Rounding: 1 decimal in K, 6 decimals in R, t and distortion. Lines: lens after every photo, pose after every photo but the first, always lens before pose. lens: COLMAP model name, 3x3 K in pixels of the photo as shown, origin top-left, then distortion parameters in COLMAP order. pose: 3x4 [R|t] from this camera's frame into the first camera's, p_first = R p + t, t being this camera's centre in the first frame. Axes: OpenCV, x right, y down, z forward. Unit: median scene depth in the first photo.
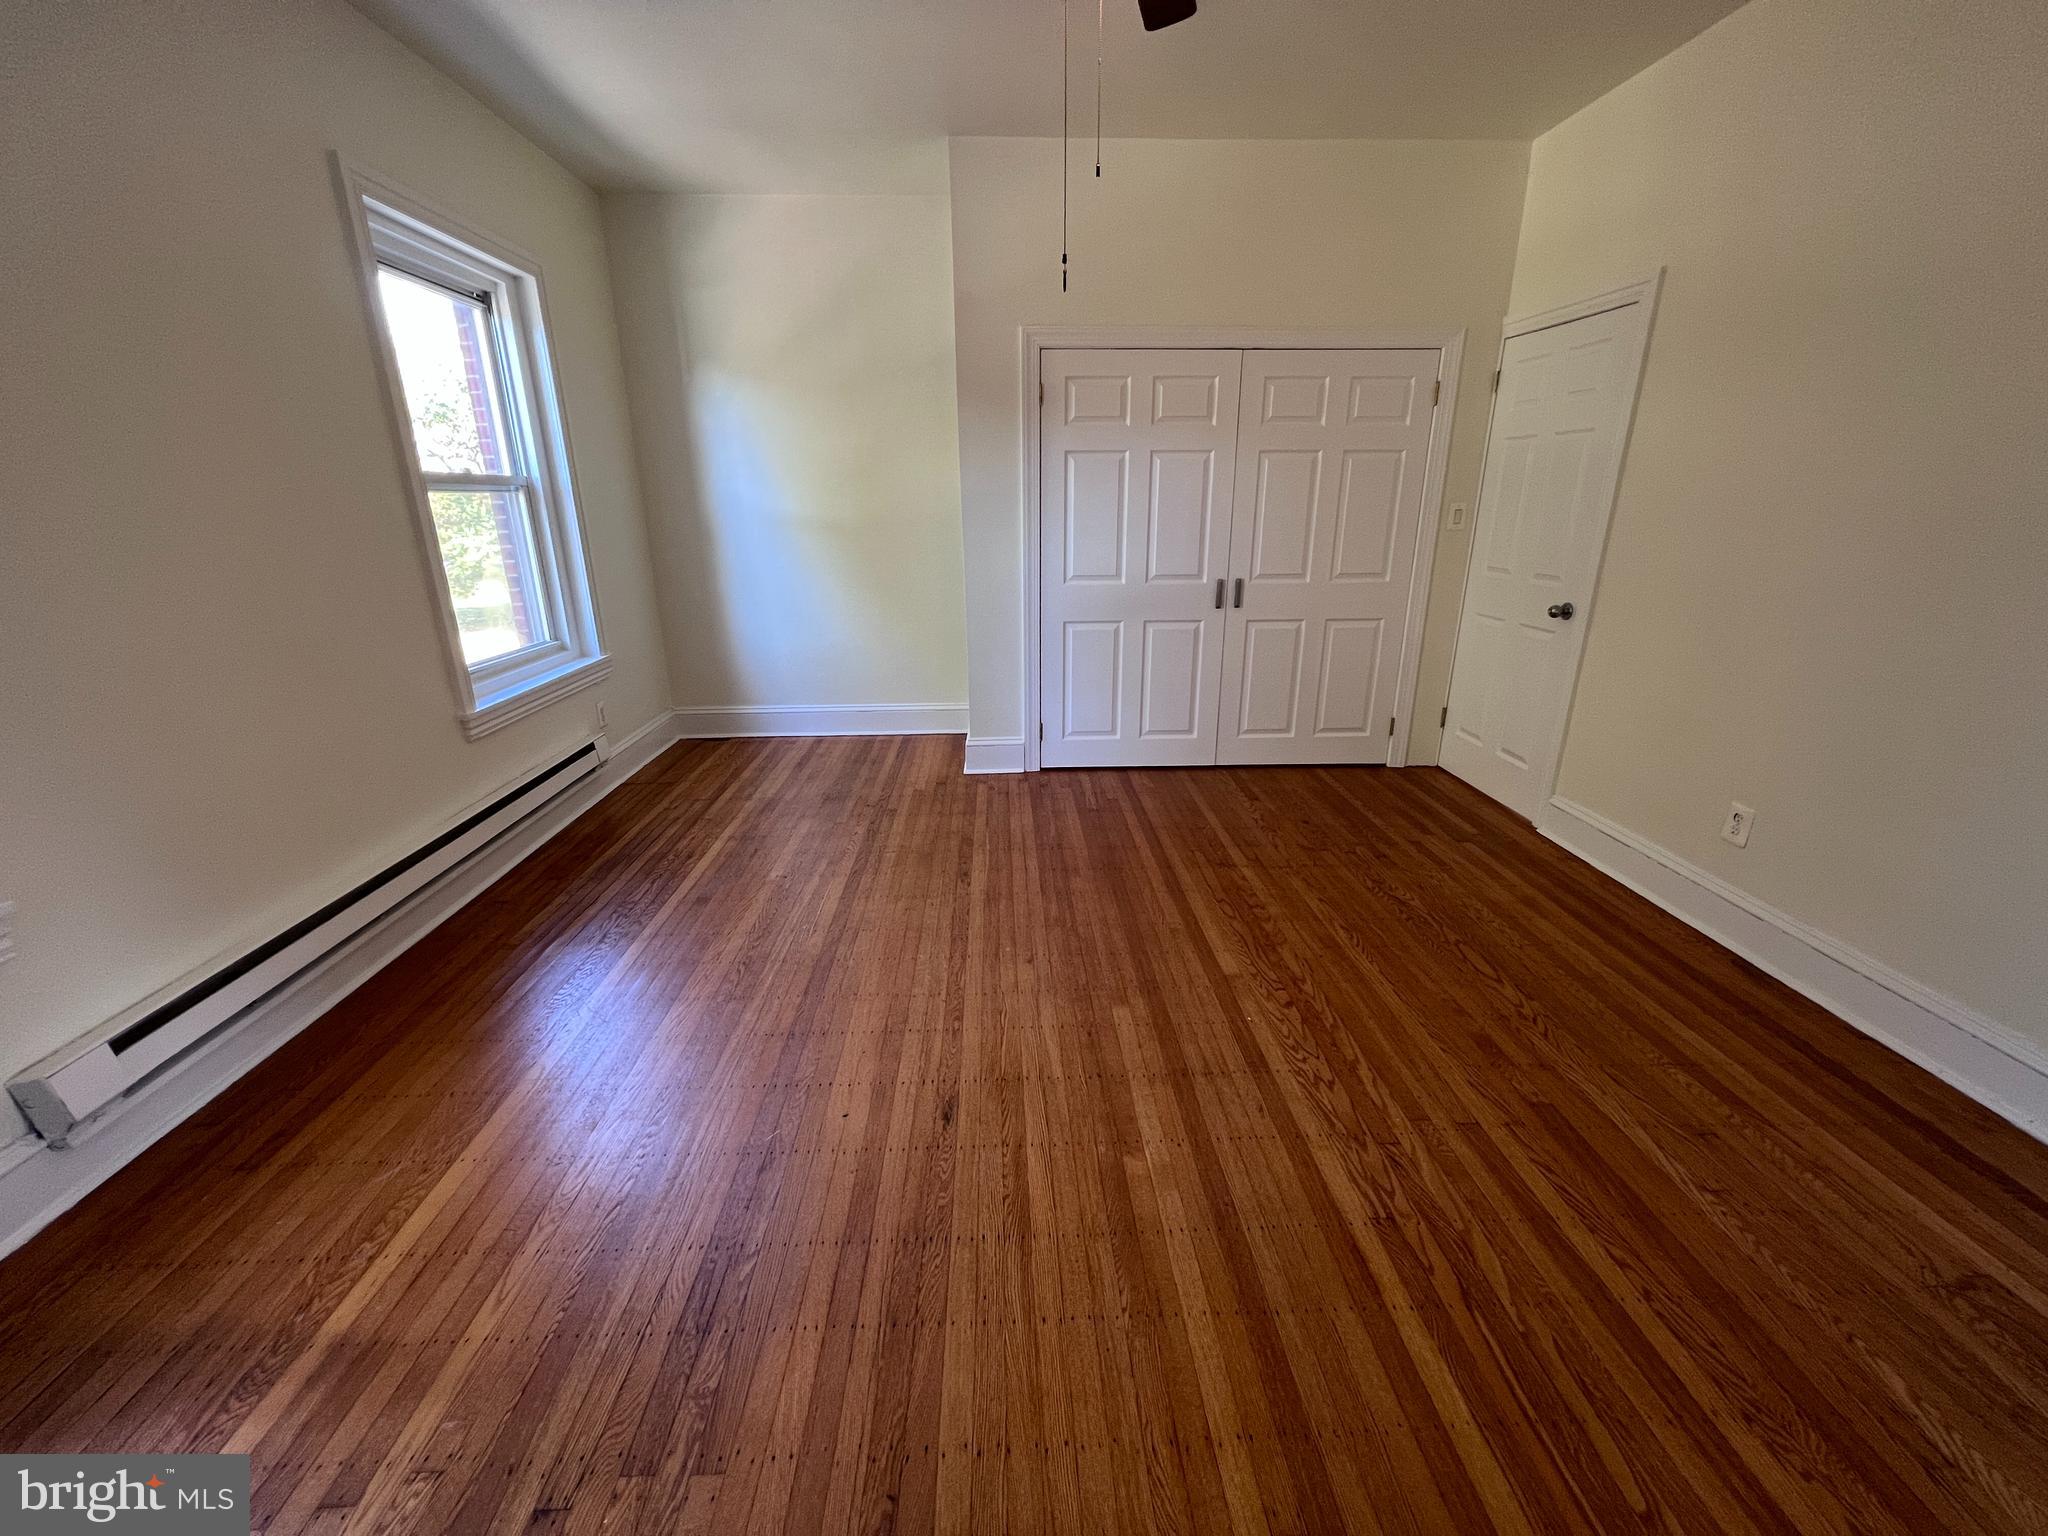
lens RADIAL K [[825.0, 0, 1030.8], [0, 825.0, 771.6], [0, 0, 1]] dist [-0.001515, 0.000236]
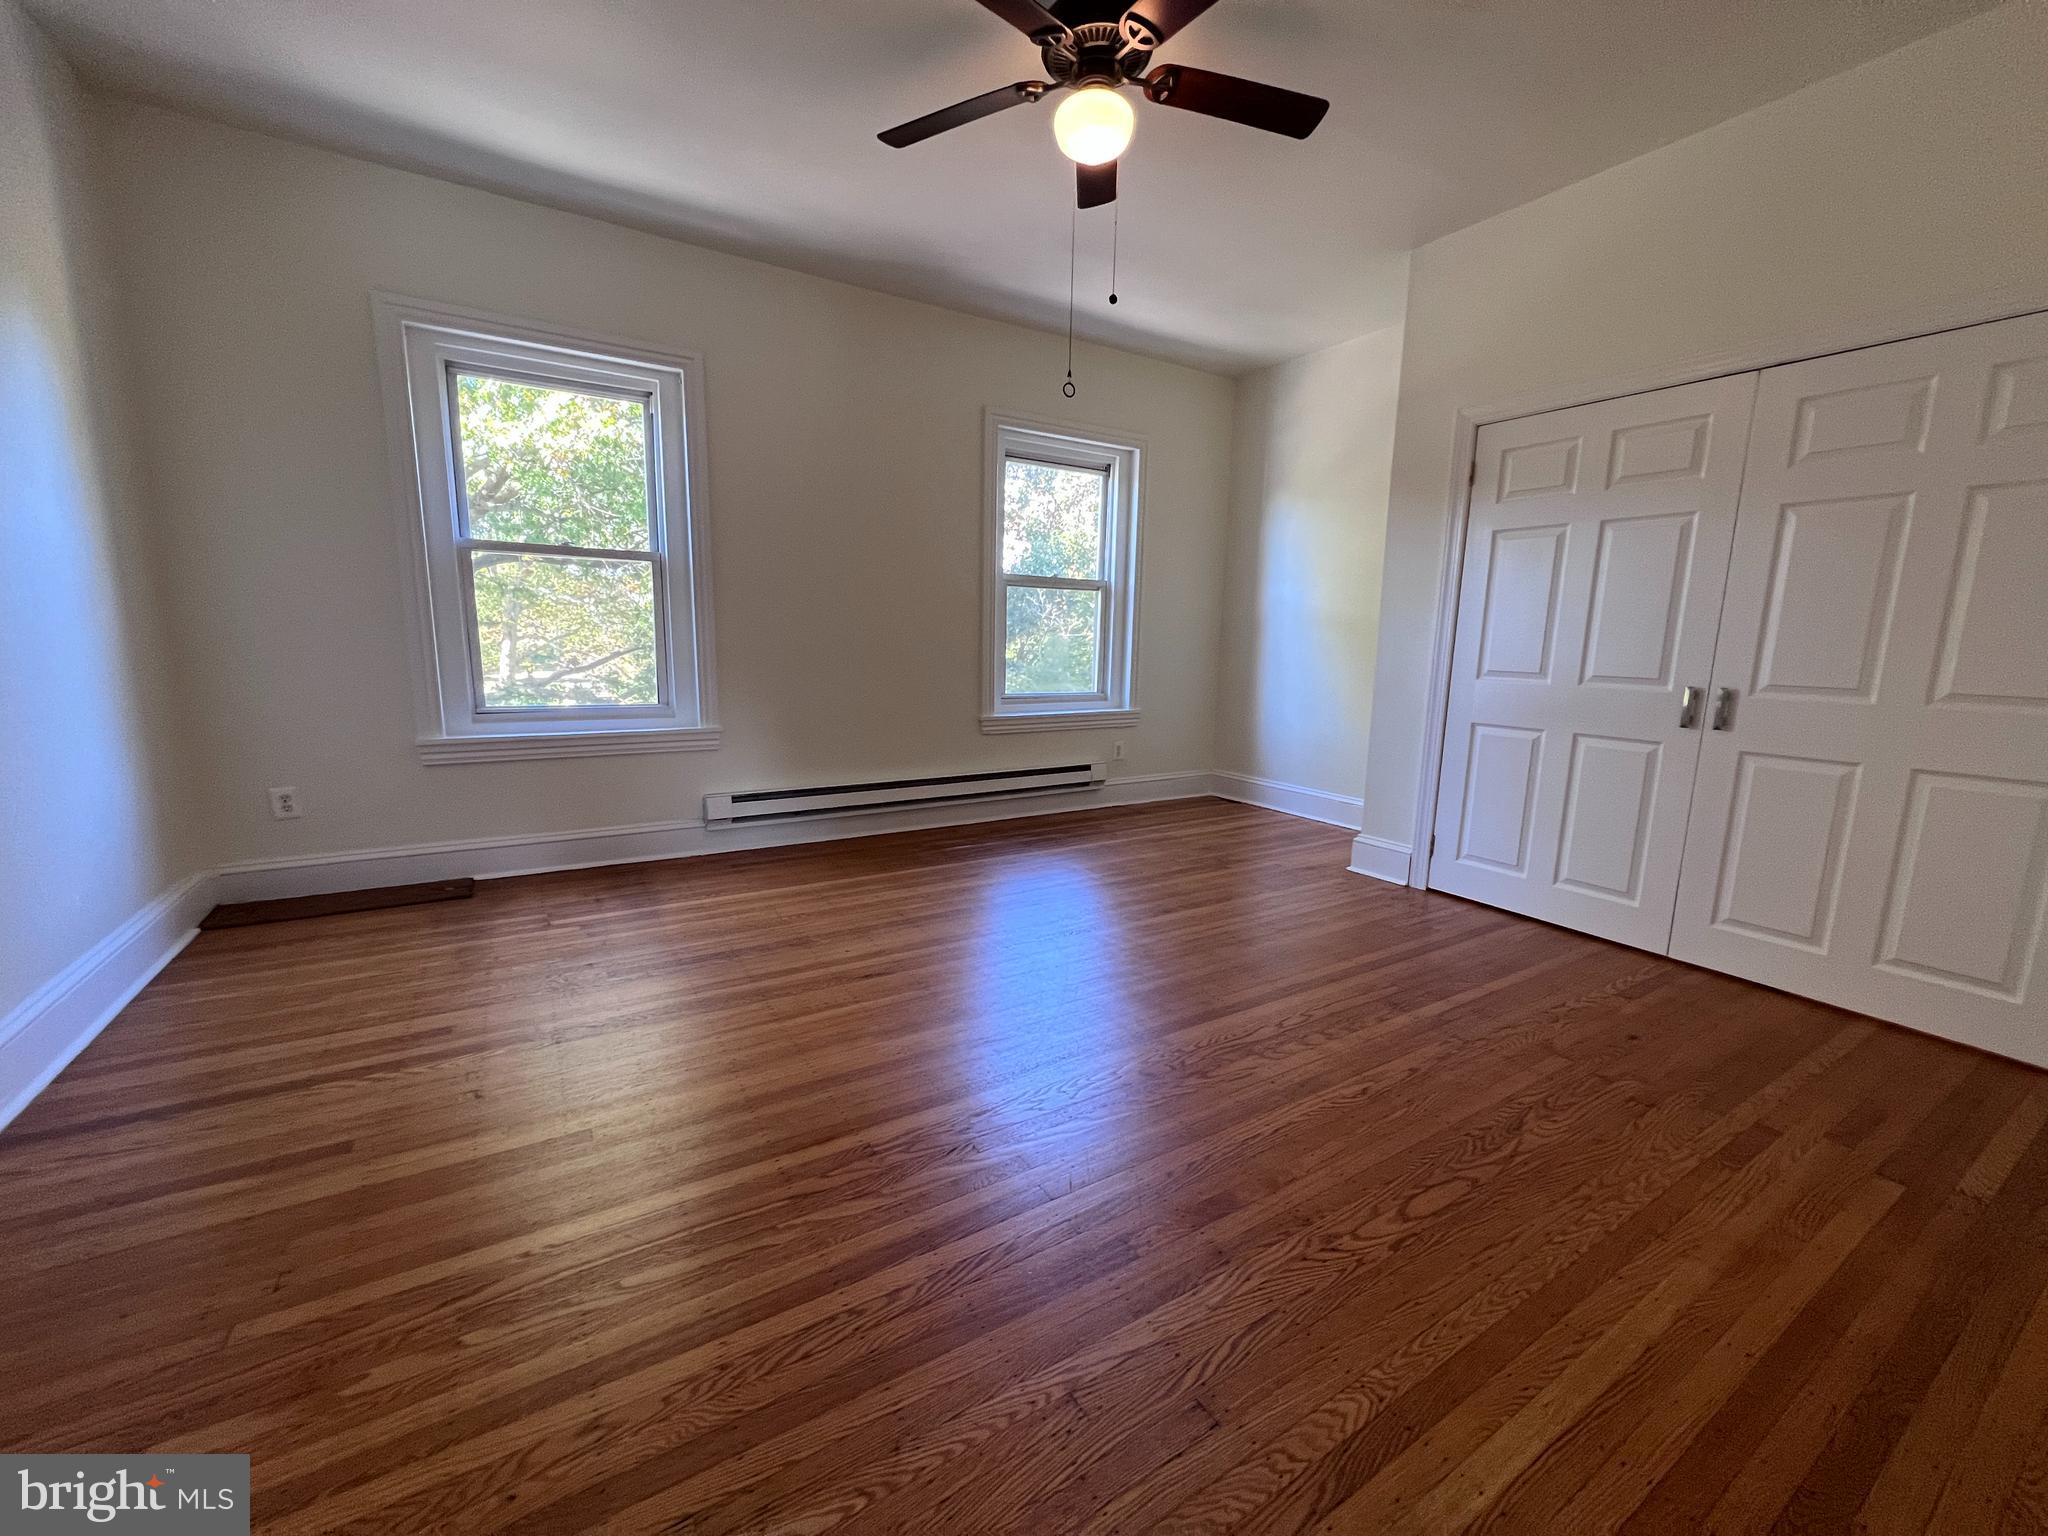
lens RADIAL K [[820.5, 0, 1025.7], [0, 820.5, 771.2], [0, 0, 1]] dist [0.000016, 0.000057]
pose [[0.493539, 0.158063, -0.855240, 0.664665], [-0.294978, 0.955483, 0.006364, -0.002718], [0.818173, 0.249136, 0.518194, 0.228921]]
